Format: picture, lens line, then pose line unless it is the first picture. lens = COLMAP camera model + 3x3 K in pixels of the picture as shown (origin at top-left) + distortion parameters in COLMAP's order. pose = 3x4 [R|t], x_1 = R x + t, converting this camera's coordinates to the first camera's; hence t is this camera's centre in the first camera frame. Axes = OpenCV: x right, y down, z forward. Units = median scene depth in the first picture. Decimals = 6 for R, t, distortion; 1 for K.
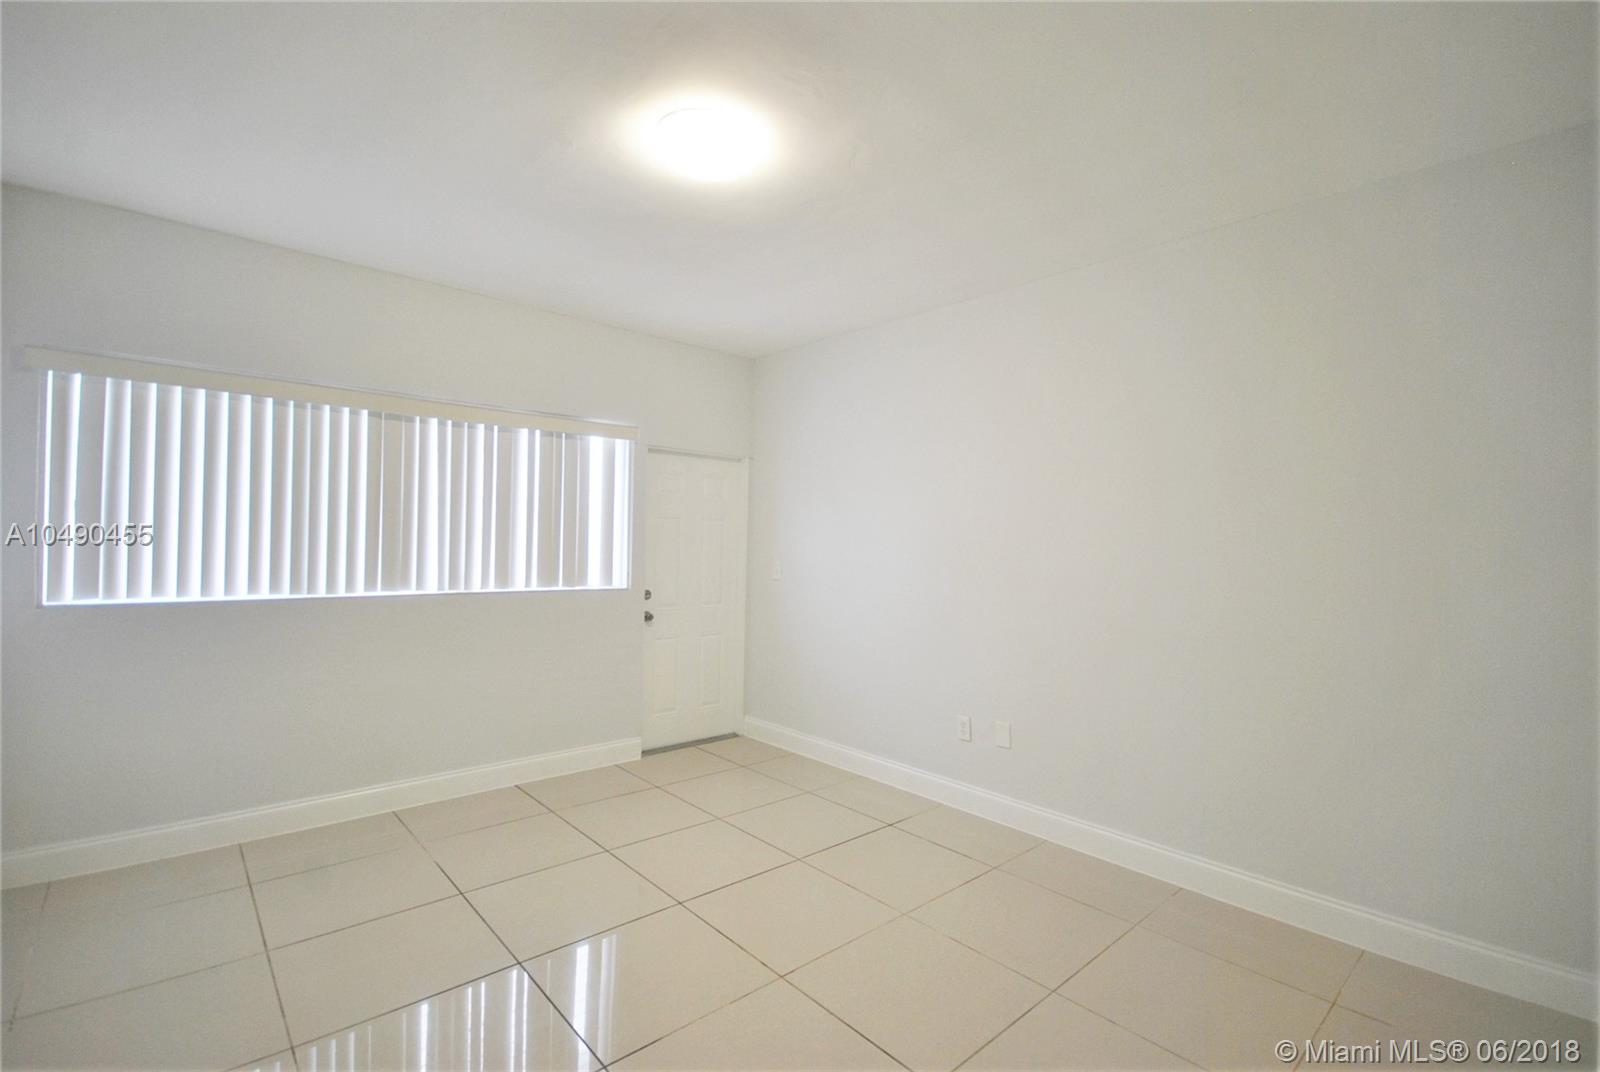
lens RADIAL K [[729.2, 0, 799.6], [0, 729.2, 536.3], [0, 0, 1]] dist [0.009768, -0.001923]
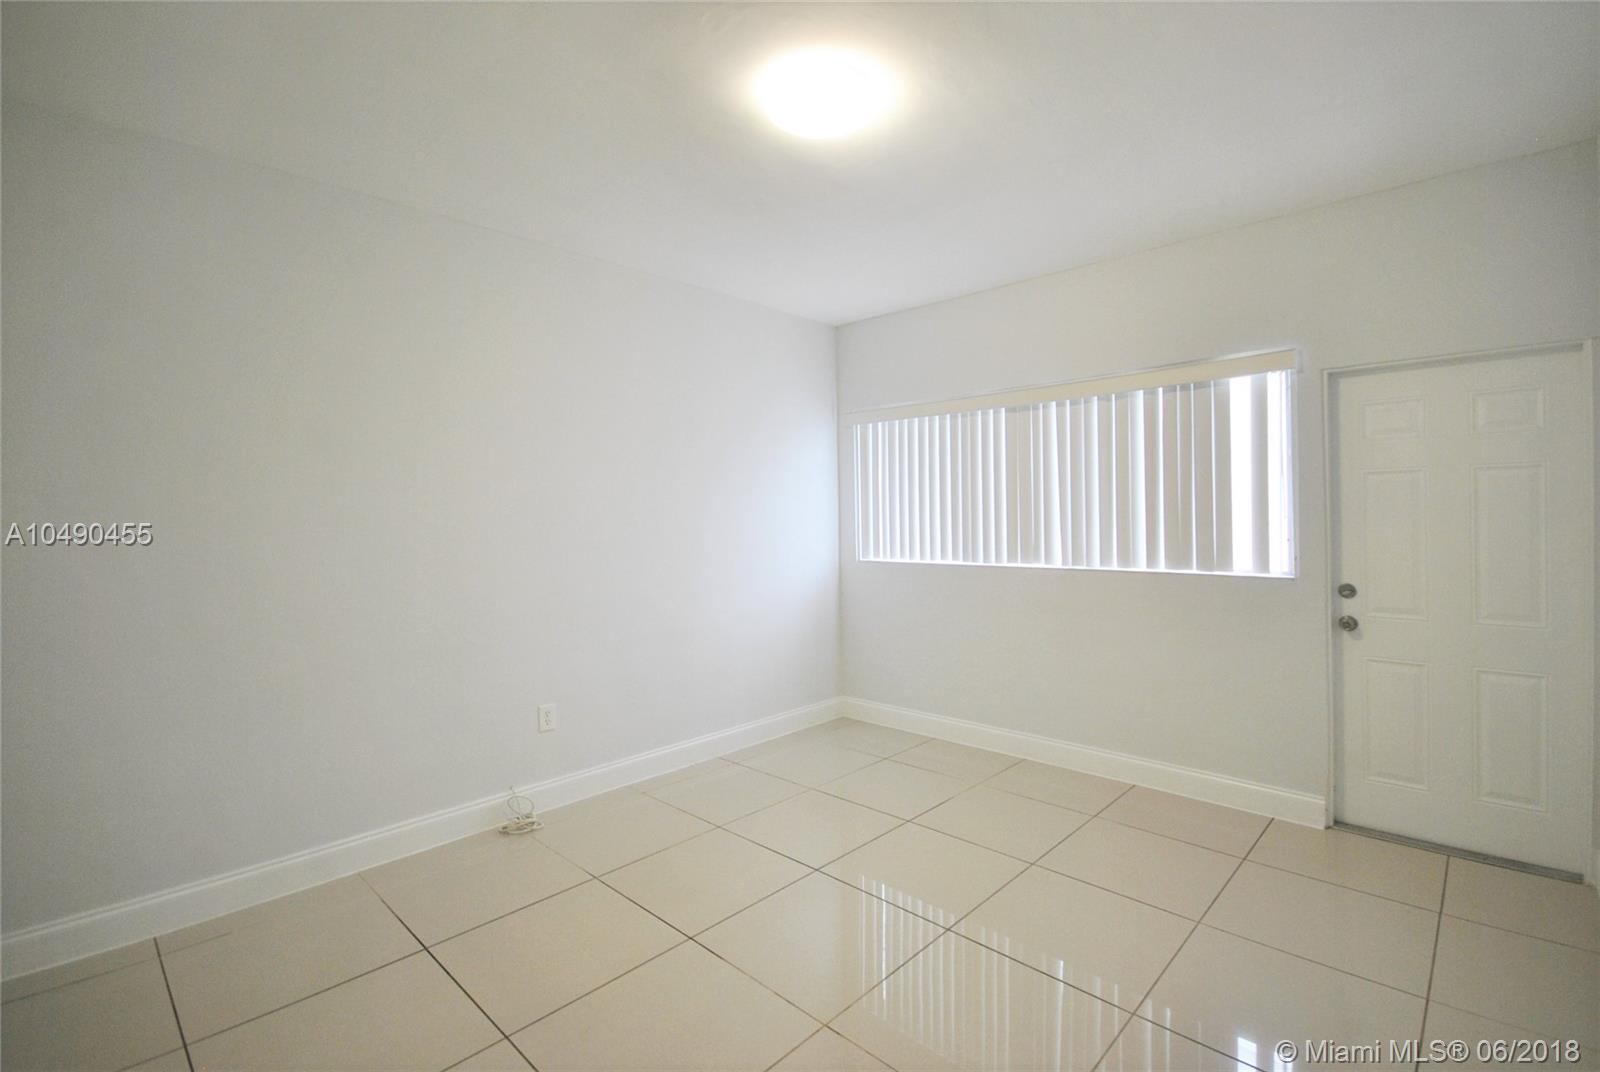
lens RADIAL K [[729.2, 0, 788.3], [0, 729.2, 535.4], [0, 0, 1]] dist [0.009768, -0.001923]
pose [[0.073589, -0.005382, -0.997274, 0.490734], [0.015082, 0.999877, -0.004283, 0.028272], [0.997175, -0.014726, 0.073661, 0.509413]]
